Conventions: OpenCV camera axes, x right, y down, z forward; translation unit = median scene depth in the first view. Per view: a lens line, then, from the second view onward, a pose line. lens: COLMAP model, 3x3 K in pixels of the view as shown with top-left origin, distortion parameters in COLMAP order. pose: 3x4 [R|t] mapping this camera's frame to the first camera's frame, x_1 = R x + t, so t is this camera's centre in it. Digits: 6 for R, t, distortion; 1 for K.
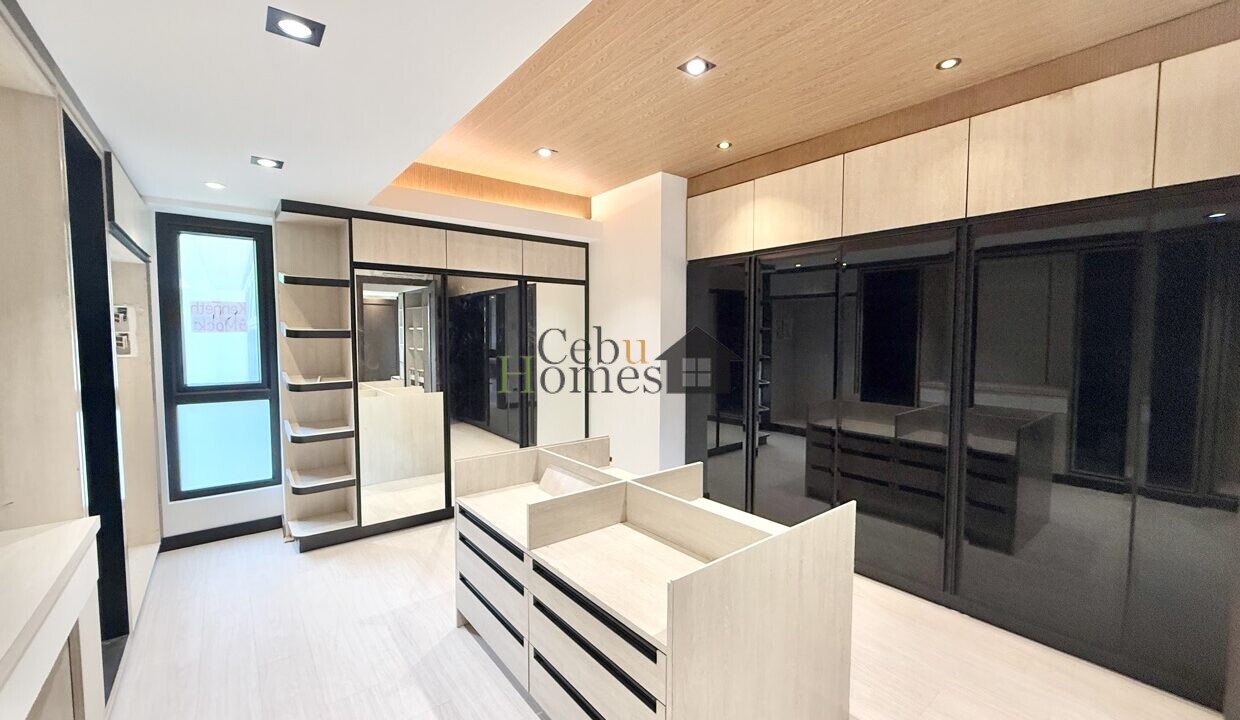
lens RADIAL K [[493.3, 0, 617.1], [0, 493.3, 360.0], [0, 0, 1]] dist [0.001193, -0.000283]
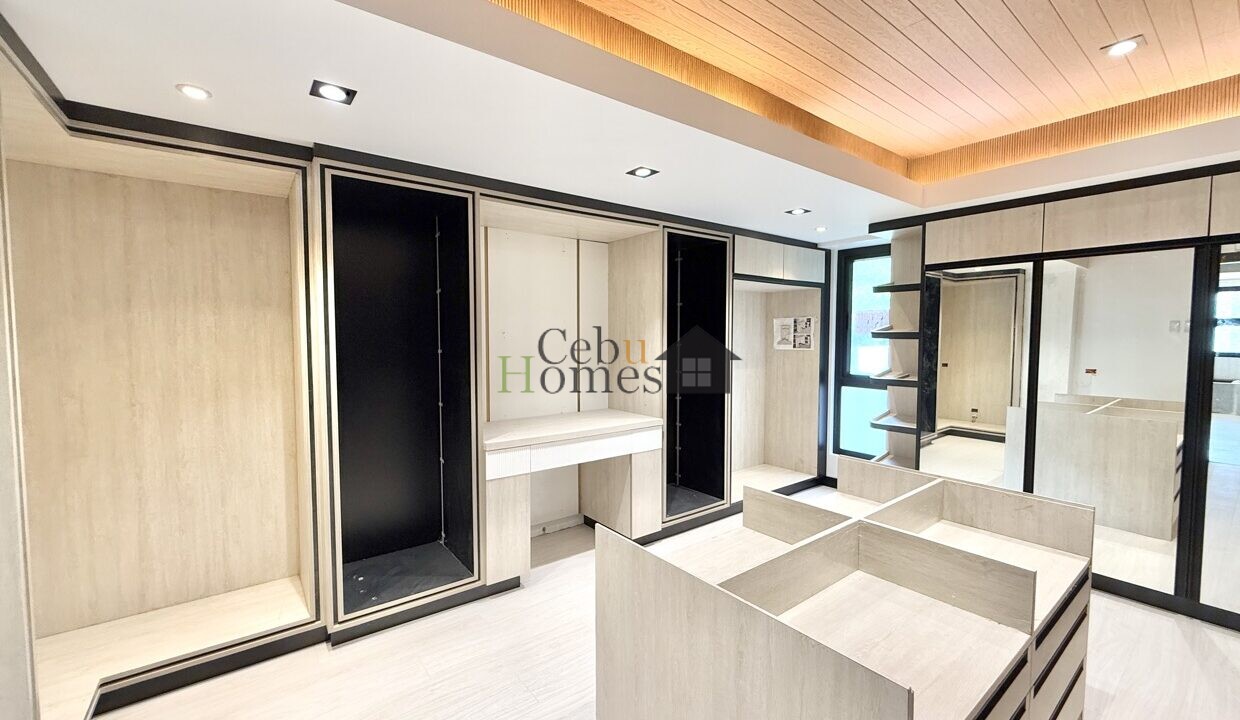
lens RADIAL K [[493.3, 0, 617.2], [0, 493.3, 359.5], [0, 0, 1]] dist [0.001193, -0.000283]
pose [[-0.018667, 0.048720, -0.998638, 0.512143], [-0.059060, 0.997014, 0.049745, -0.016499], [0.998080, 0.059909, -0.015734, 0.389937]]
